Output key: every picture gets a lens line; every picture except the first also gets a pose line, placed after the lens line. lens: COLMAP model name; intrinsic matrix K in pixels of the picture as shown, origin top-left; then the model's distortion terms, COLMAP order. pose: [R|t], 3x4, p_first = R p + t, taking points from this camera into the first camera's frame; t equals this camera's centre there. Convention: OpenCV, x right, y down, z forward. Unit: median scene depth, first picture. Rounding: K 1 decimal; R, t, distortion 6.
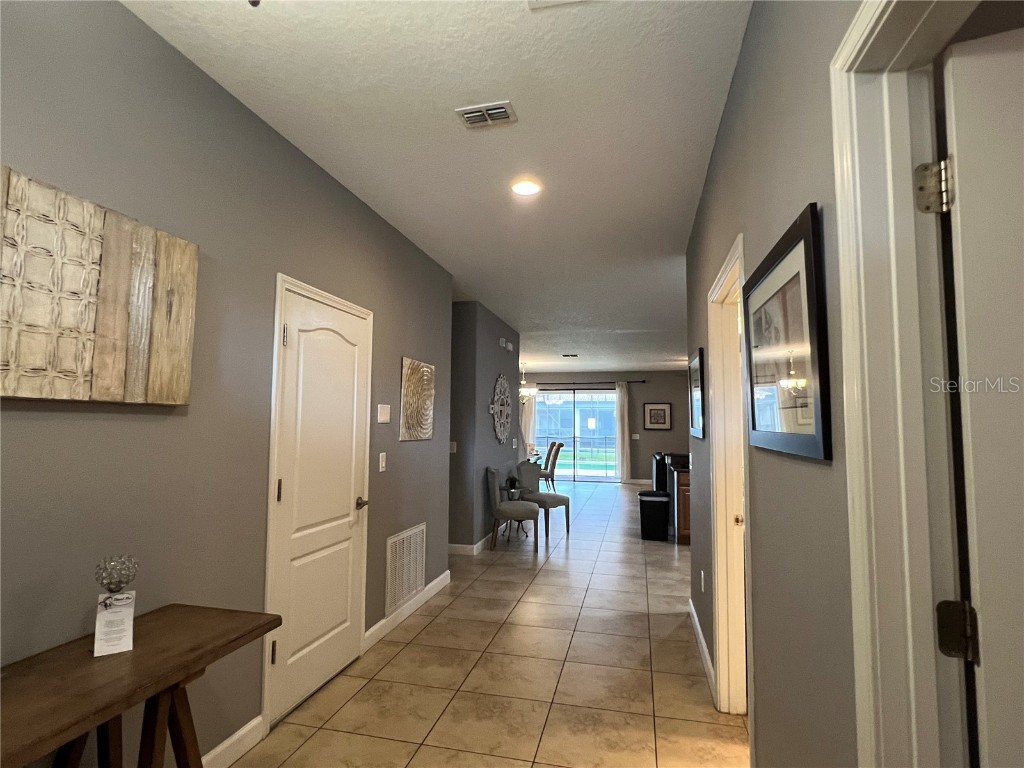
lens RADIAL K [[540.6, 0, 506.5], [0, 540.6, 378.8], [0, 0, 1]] dist [-0.004901, -0.001055]
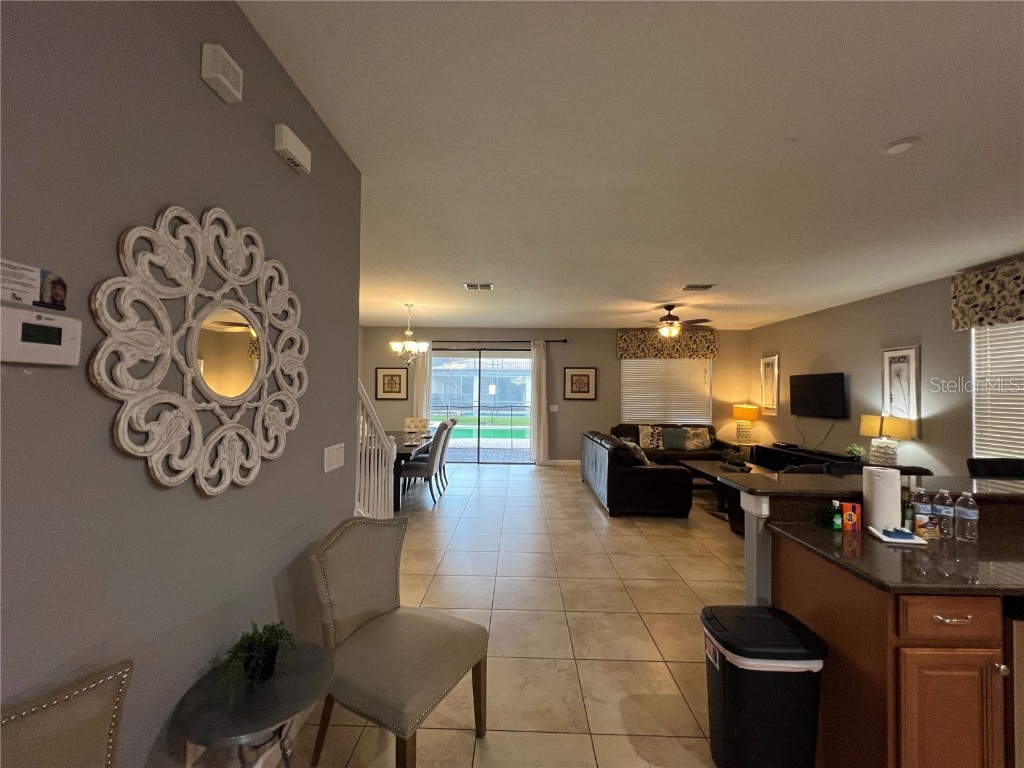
lens RADIAL K [[407.0, 0, 509.6], [0, 407.0, 381.8], [0, 0, 1]] dist [-0.001800, -0.000005]
pose [[0.977280, 0.004570, 0.211902, 0.040995], [-0.018878, 0.997671, 0.065548, 0.028032], [-0.211109, -0.068059, 0.975090, 0.411660]]
